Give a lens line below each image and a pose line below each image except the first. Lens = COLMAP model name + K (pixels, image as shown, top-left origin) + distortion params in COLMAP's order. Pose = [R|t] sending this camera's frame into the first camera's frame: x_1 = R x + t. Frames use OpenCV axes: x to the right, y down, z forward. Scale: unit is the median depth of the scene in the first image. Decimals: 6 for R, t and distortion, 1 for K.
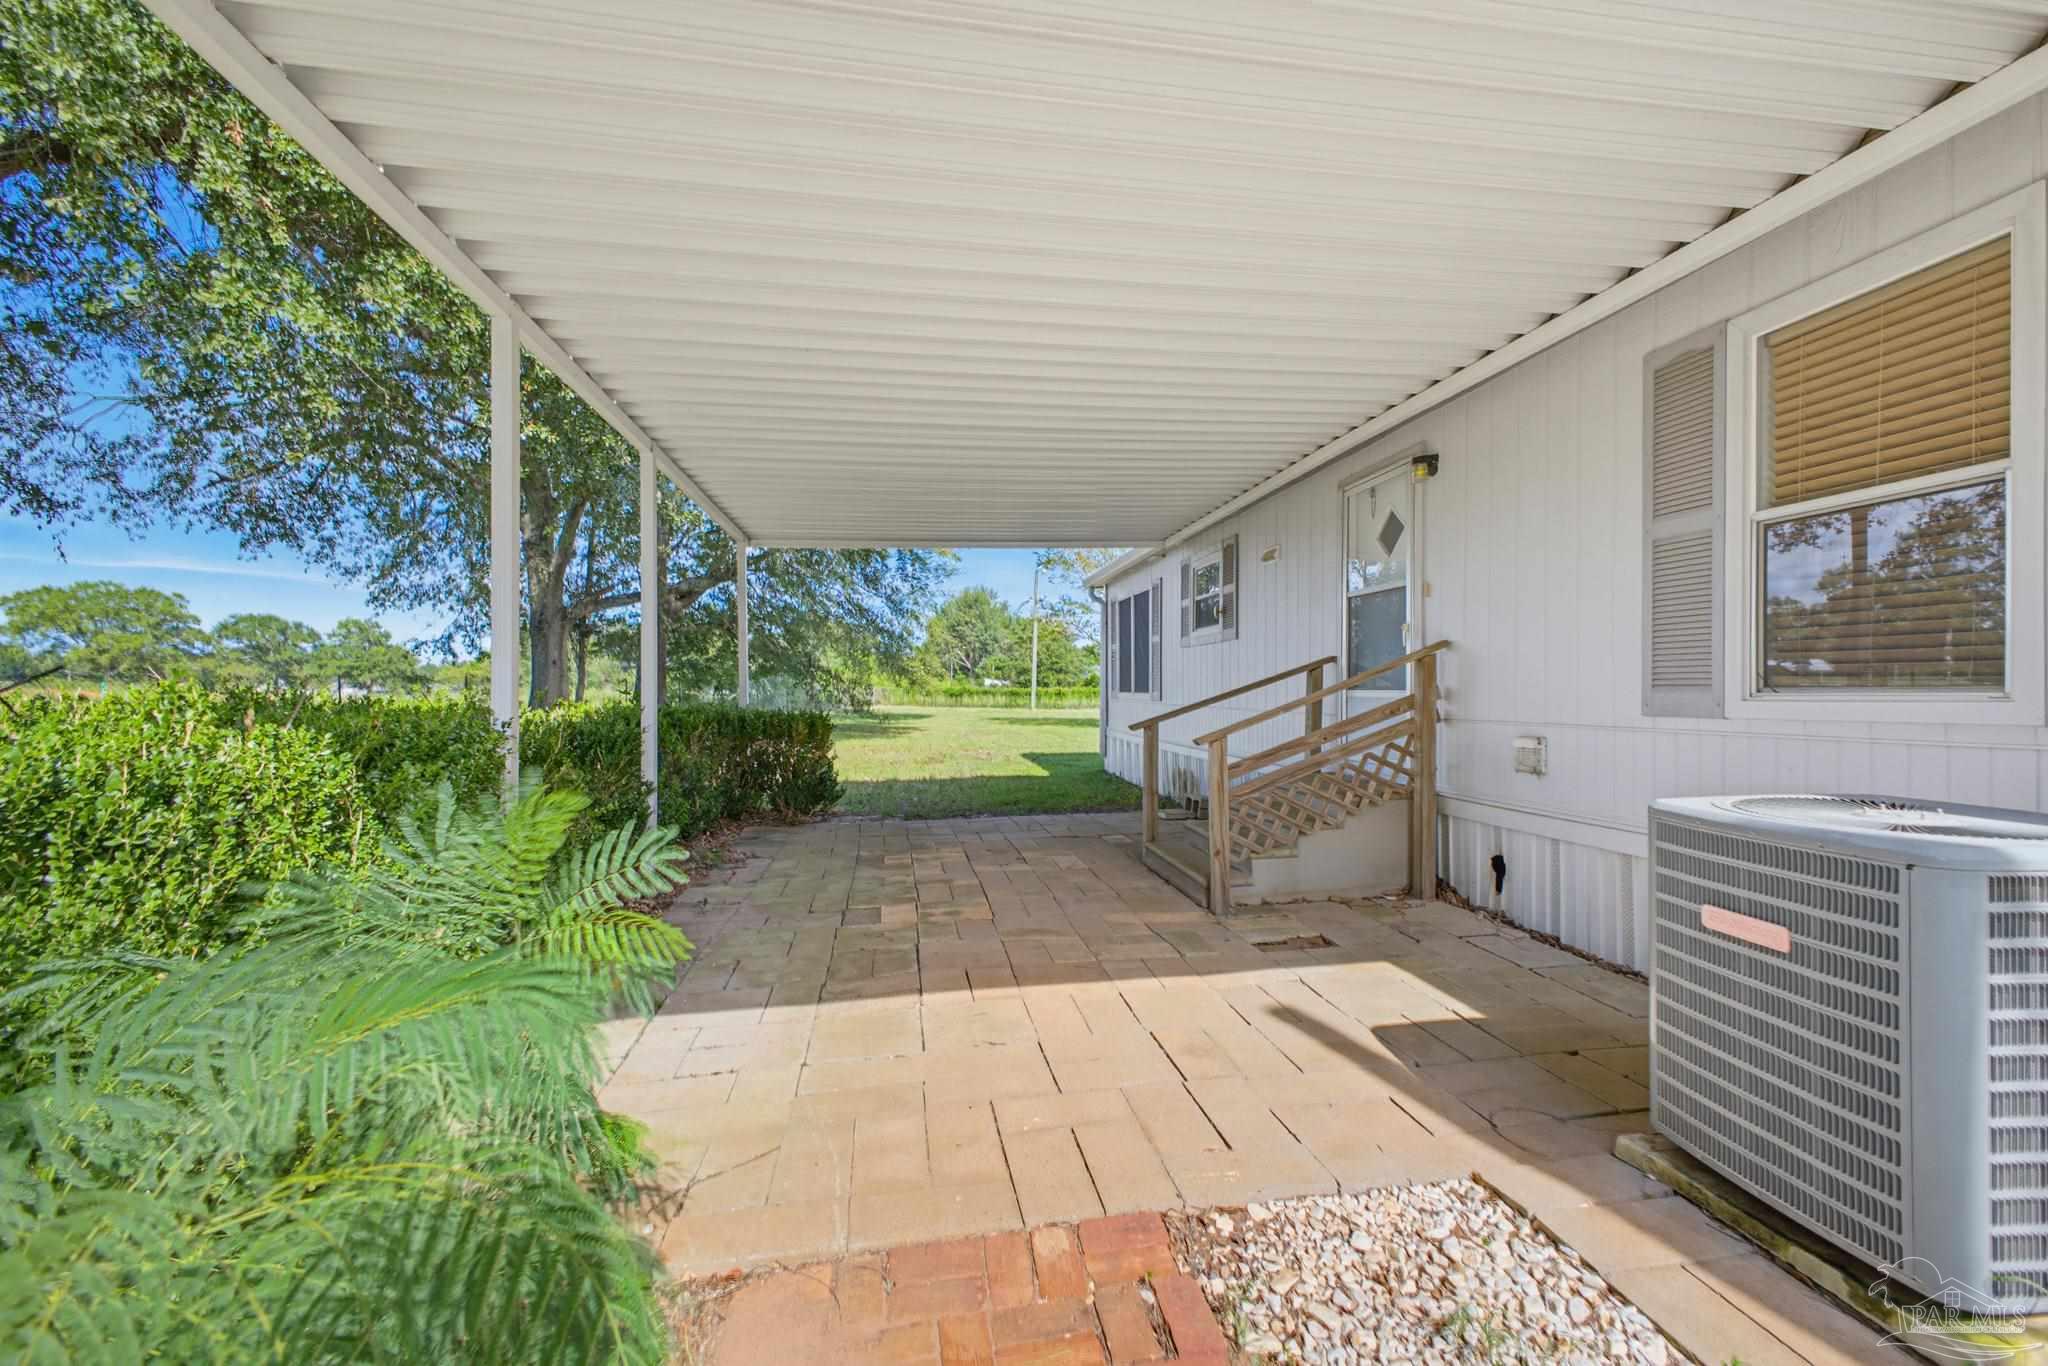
lens RADIAL K [[833.6, 0, 1056.5], [0, 833.6, 690.6], [0, 0, 1]] dist [0.015928, -0.000579]
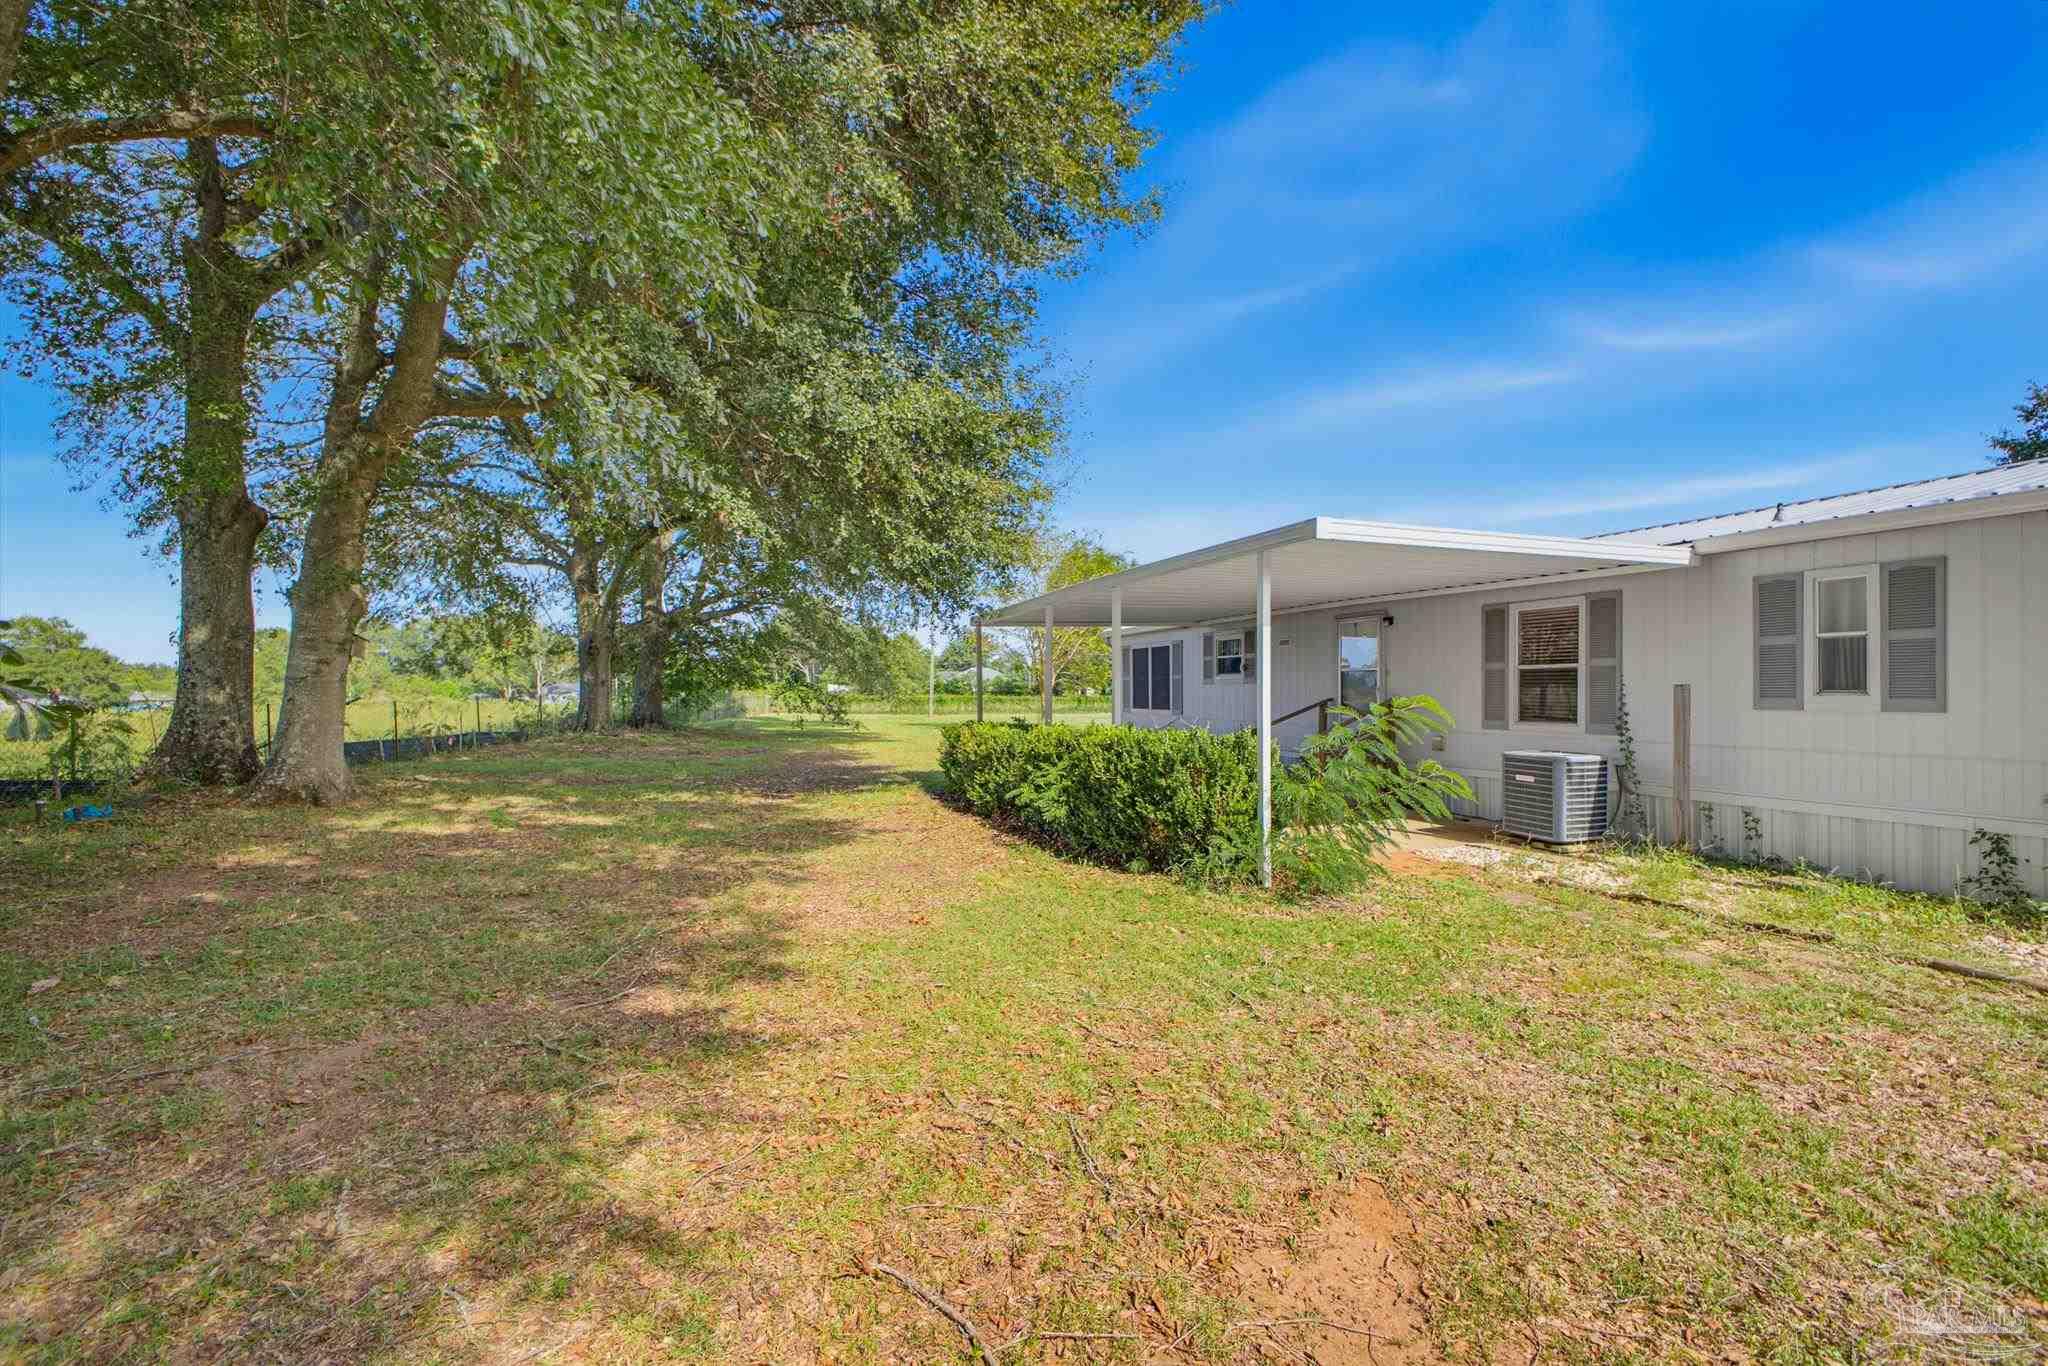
lens RADIAL K [[826.1, 0, 1034.5], [0, 826.1, 703.2], [0, 0, 1]] dist [0.021413, -0.000181]
pose [[0.975270, -0.013769, 0.220588, -1.057226], [0.009979, 0.999783, 0.018287, -0.089379], [-0.220792, -0.015633, 0.975196, -1.072216]]
